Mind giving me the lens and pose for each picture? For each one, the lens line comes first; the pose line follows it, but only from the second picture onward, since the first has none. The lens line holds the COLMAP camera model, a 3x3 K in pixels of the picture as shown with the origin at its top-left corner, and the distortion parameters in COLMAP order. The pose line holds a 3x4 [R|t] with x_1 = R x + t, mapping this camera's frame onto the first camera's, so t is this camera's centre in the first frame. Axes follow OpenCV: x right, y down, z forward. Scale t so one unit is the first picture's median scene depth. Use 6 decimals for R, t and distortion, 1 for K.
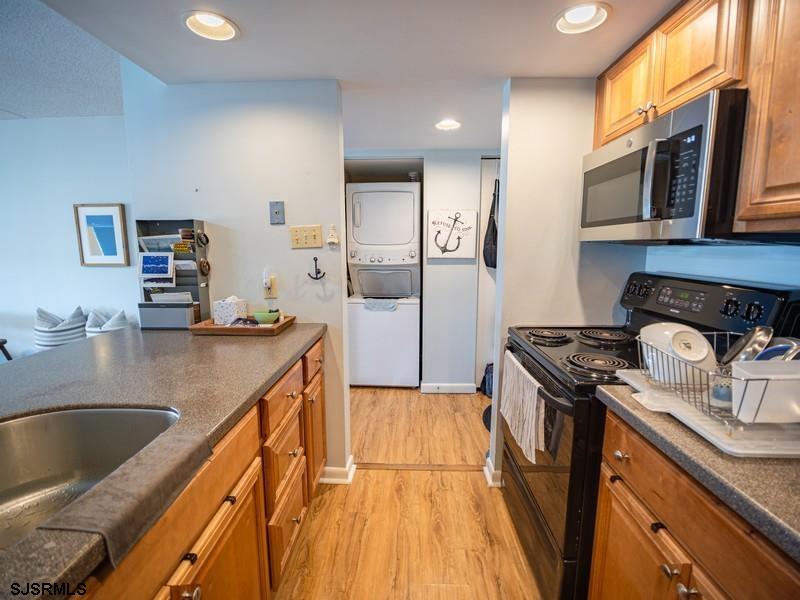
lens RADIAL K [[364.1, 0, 395.9], [0, 364.1, 296.5], [0, 0, 1]] dist [-0.016344, -0.000380]
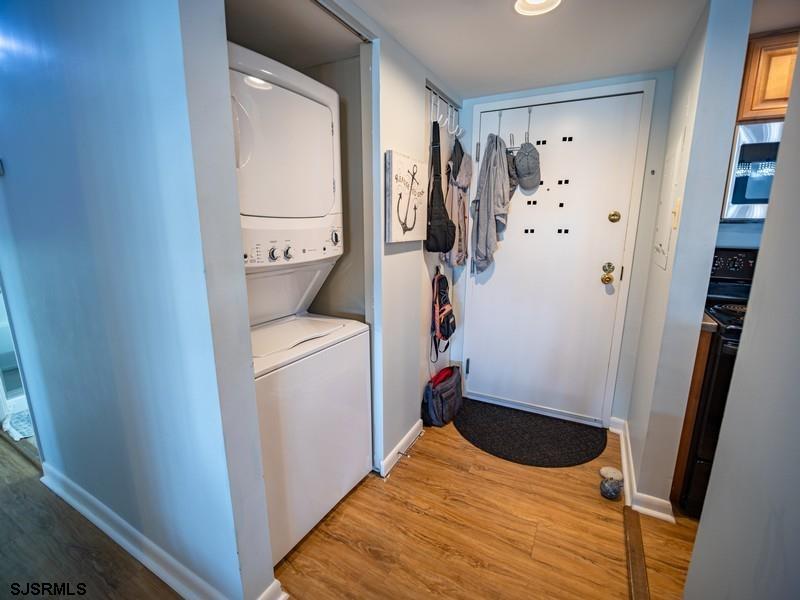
lens RADIAL K [[364.1, 0, 401.3], [0, 364.1, 300.3], [0, 0, 1]] dist [-0.016344, -0.000380]
pose [[0.438257, -0.186226, 0.879347, -0.404303], [0.117982, 0.981756, 0.149113, -0.102541], [-0.891073, 0.038397, 0.452233, 0.755258]]
